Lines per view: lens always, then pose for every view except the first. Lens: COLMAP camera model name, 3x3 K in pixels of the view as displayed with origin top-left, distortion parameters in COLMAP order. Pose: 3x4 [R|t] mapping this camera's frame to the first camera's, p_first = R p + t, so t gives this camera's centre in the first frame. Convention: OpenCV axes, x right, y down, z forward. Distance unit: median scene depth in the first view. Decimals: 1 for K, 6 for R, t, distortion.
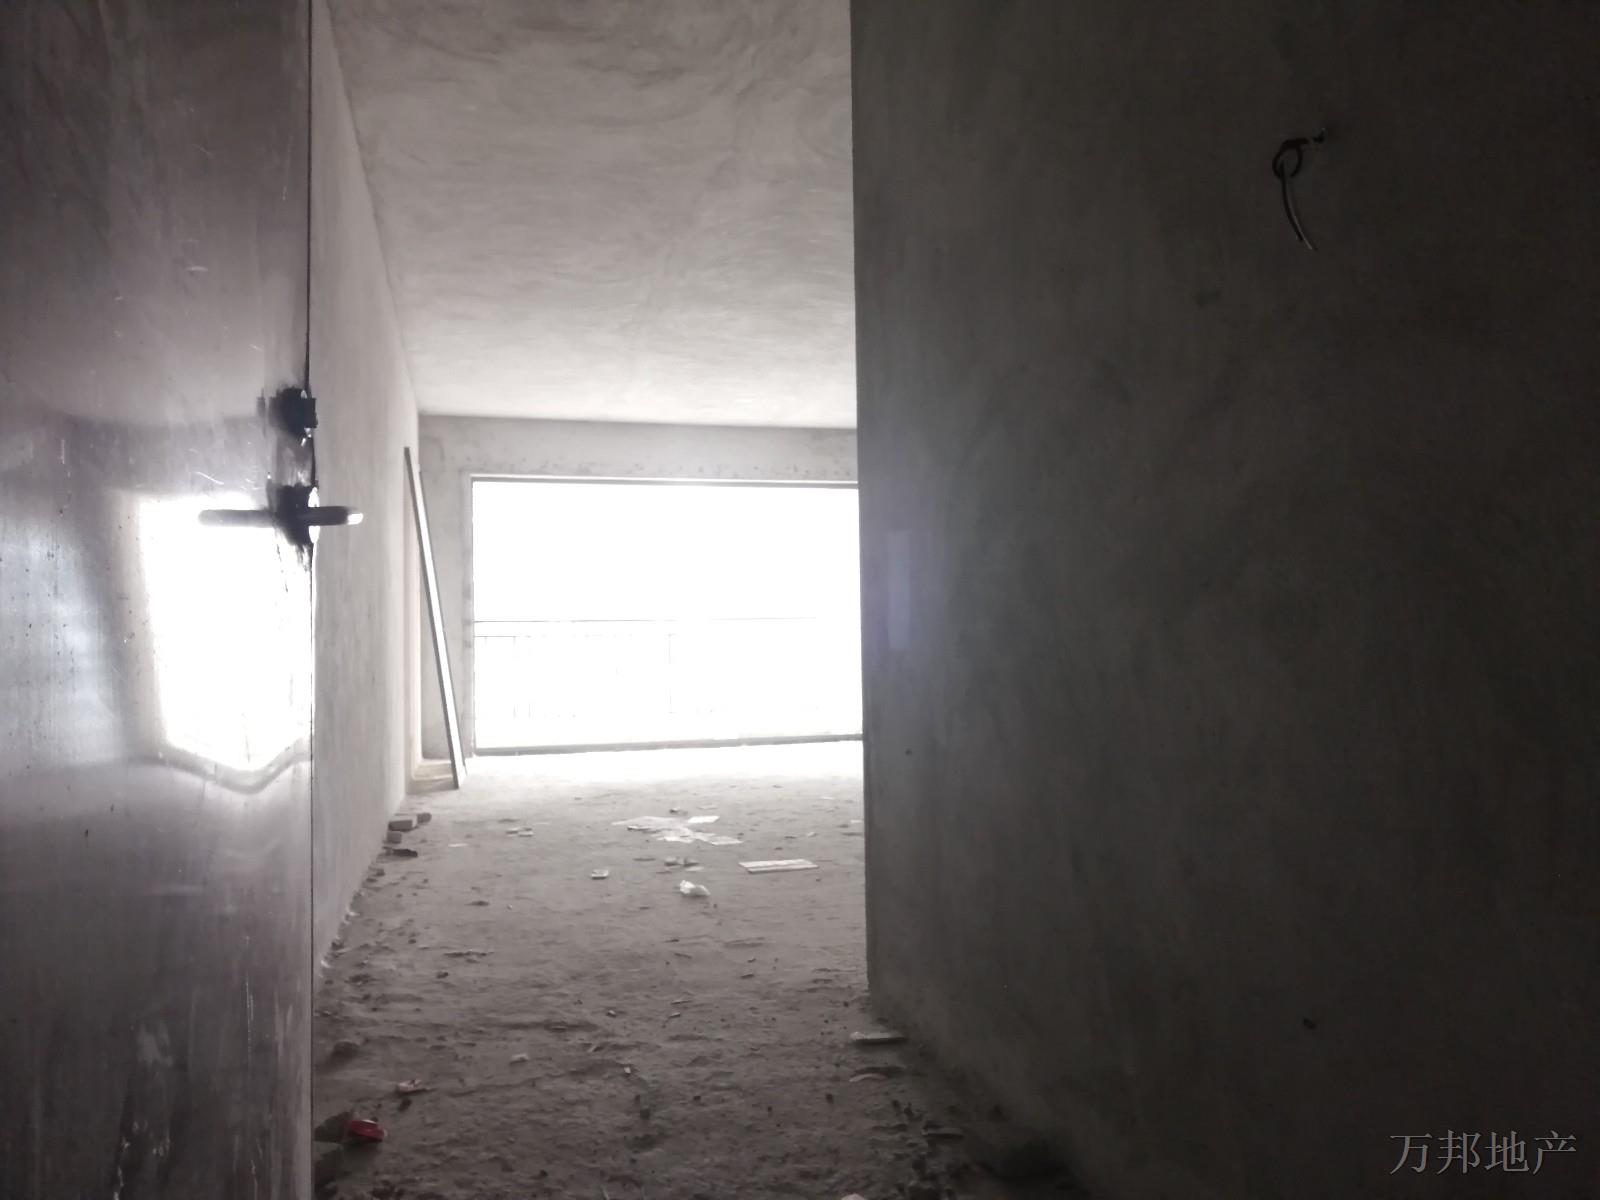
lens RADIAL K [[1398.7, 0, 801.2], [0, 1398.7, 629.1], [0, 0, 1]] dist [-0.140371, 0.238898]
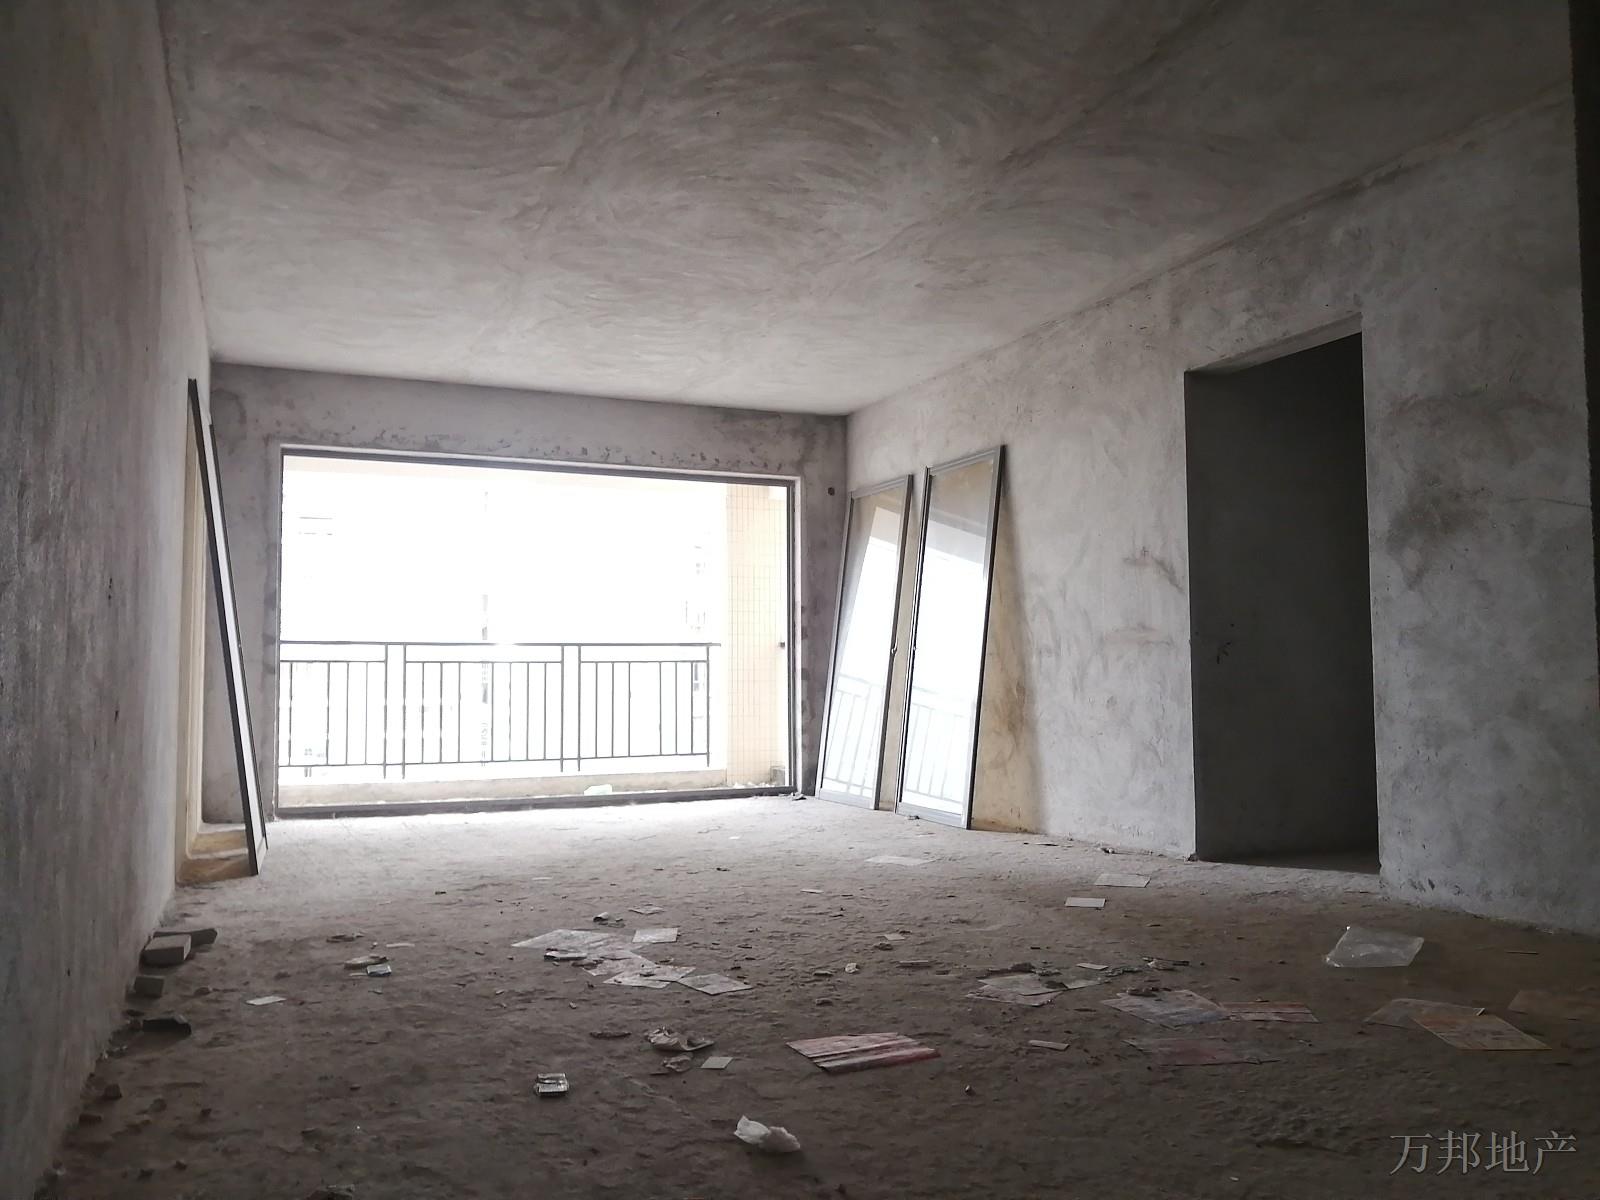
lens RADIAL K [[1398.7, 0, 801.2], [0, 1398.7, 629.1], [0, 0, 1]] dist [-0.140371, 0.238898]
pose [[0.989638, 0.022586, 0.141799, -0.088545], [-0.018165, 0.999310, -0.032399, 0.012458], [-0.142433, 0.029487, 0.989365, 0.316446]]
